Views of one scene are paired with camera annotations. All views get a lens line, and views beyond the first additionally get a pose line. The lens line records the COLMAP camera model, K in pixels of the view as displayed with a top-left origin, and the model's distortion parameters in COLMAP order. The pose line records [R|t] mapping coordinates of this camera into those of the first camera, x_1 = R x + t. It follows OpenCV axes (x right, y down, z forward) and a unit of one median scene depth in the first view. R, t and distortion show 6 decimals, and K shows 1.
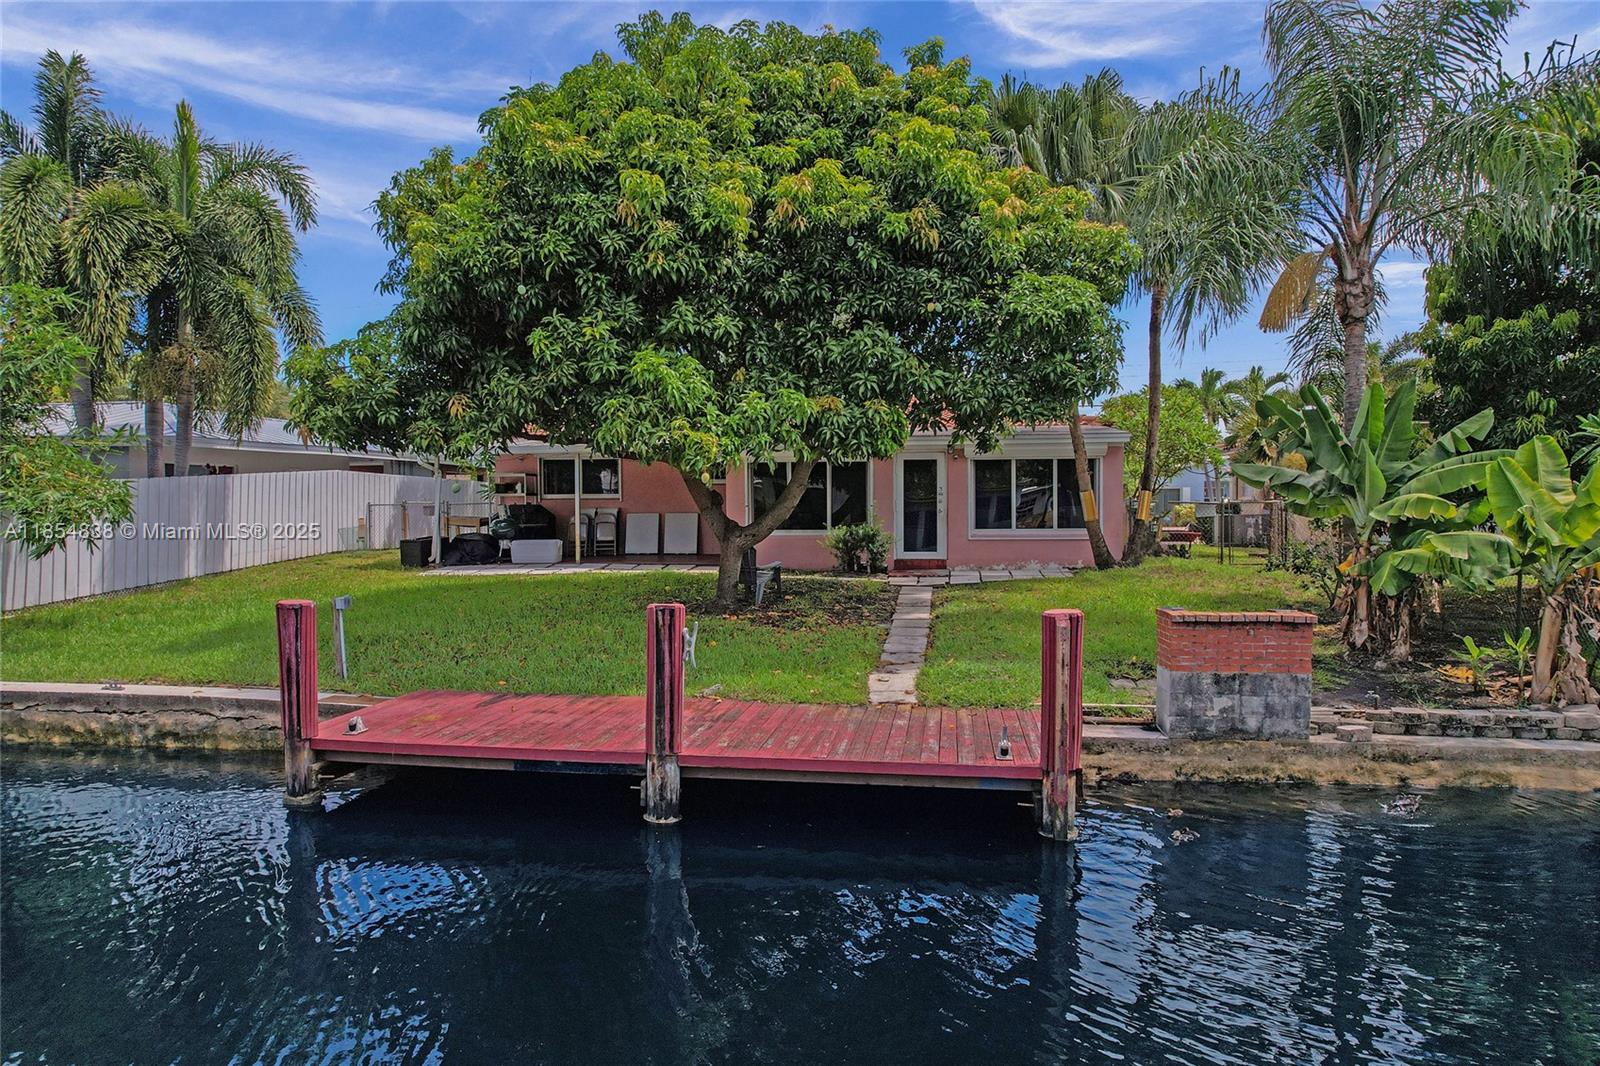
lens RADIAL K [[1052.2, 0, 822.1], [0, 1052.2, 473.0], [0, 0, 1]] dist [-0.077822, 0.068355]
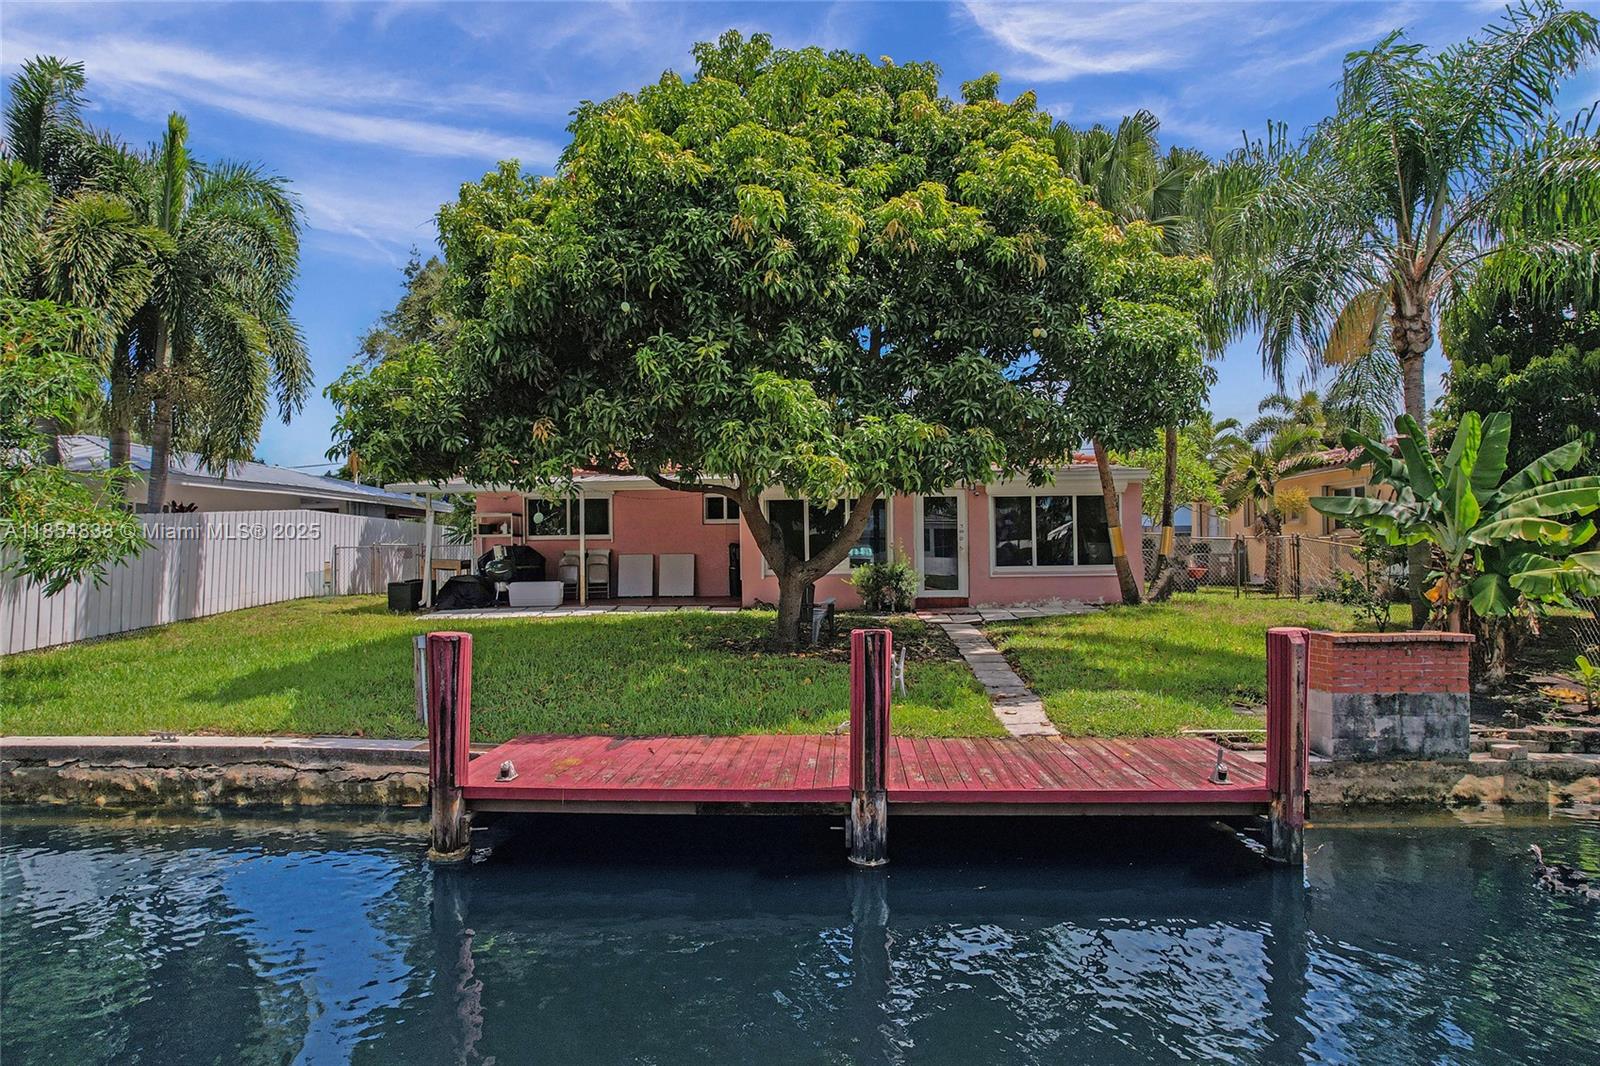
lens RADIAL K [[1052.2, 0, 822.1], [0, 1052.2, 473.0], [0, 0, 1]] dist [-0.077822, 0.068355]
pose [[0.994937, 0.002459, 0.100469, -0.204826], [0.002361, 0.998853, -0.047827, 0.021001], [-0.100472, 0.047822, 0.993790, 0.042853]]
